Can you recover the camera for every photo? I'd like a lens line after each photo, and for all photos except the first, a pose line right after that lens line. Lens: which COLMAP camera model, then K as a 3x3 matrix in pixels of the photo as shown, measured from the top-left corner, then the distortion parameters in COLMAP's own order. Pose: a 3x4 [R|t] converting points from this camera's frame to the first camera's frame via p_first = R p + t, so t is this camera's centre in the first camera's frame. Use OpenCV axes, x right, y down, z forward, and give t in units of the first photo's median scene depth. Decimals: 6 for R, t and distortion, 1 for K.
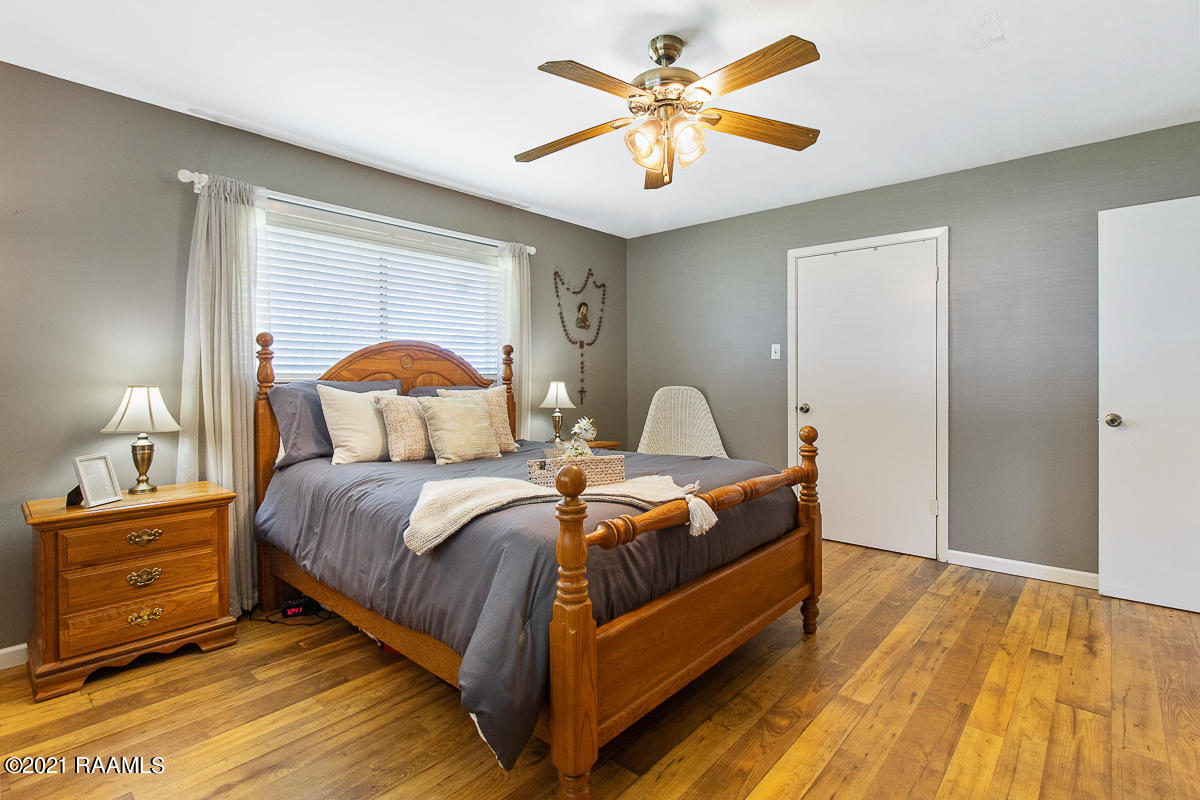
lens RADIAL K [[577.8, 0, 629.9], [0, 577.8, 382.2], [0, 0, 1]] dist [0.010542, -0.005785]
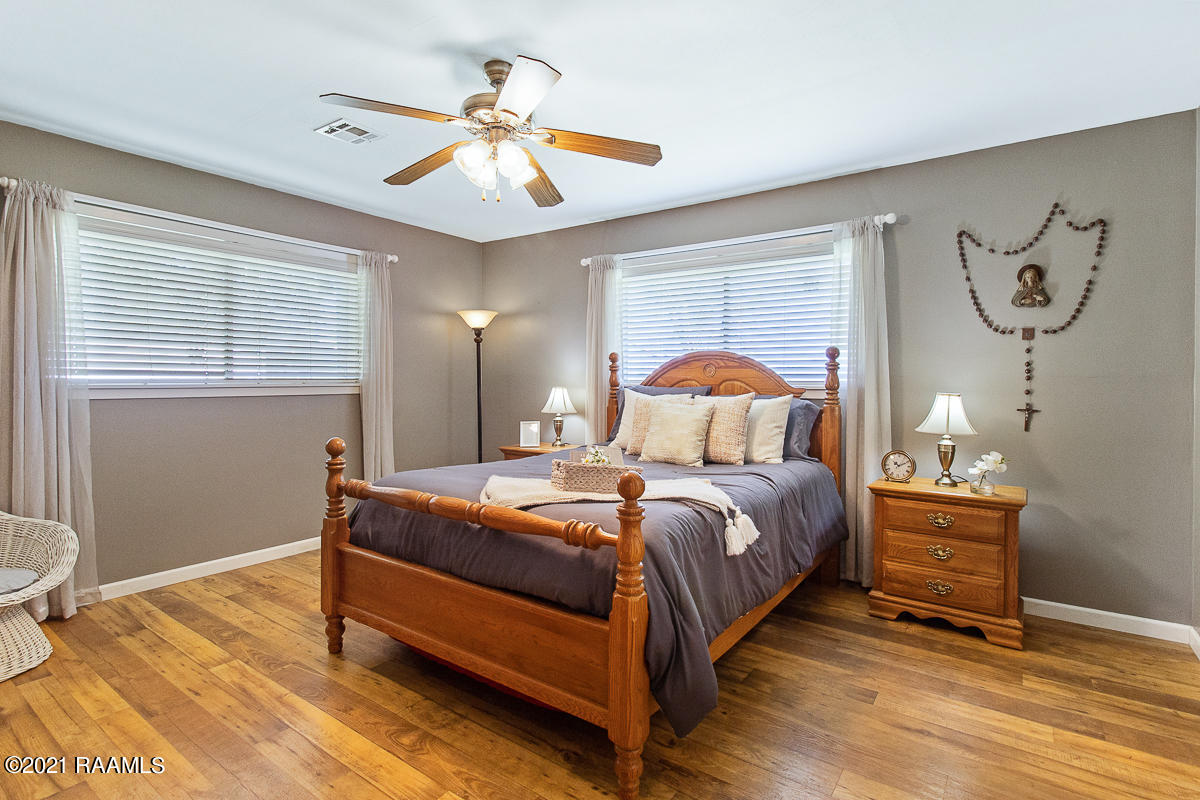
lens RADIAL K [[577.8, 0, 629.9], [0, 577.8, 382.2], [0, 0, 1]] dist [0.010542, -0.005785]
pose [[0.099850, 0.012003, -0.994930, 0.593713], [-0.010729, 0.999882, 0.010986, -0.019387], [0.994945, 0.009578, 0.099967, 0.630843]]
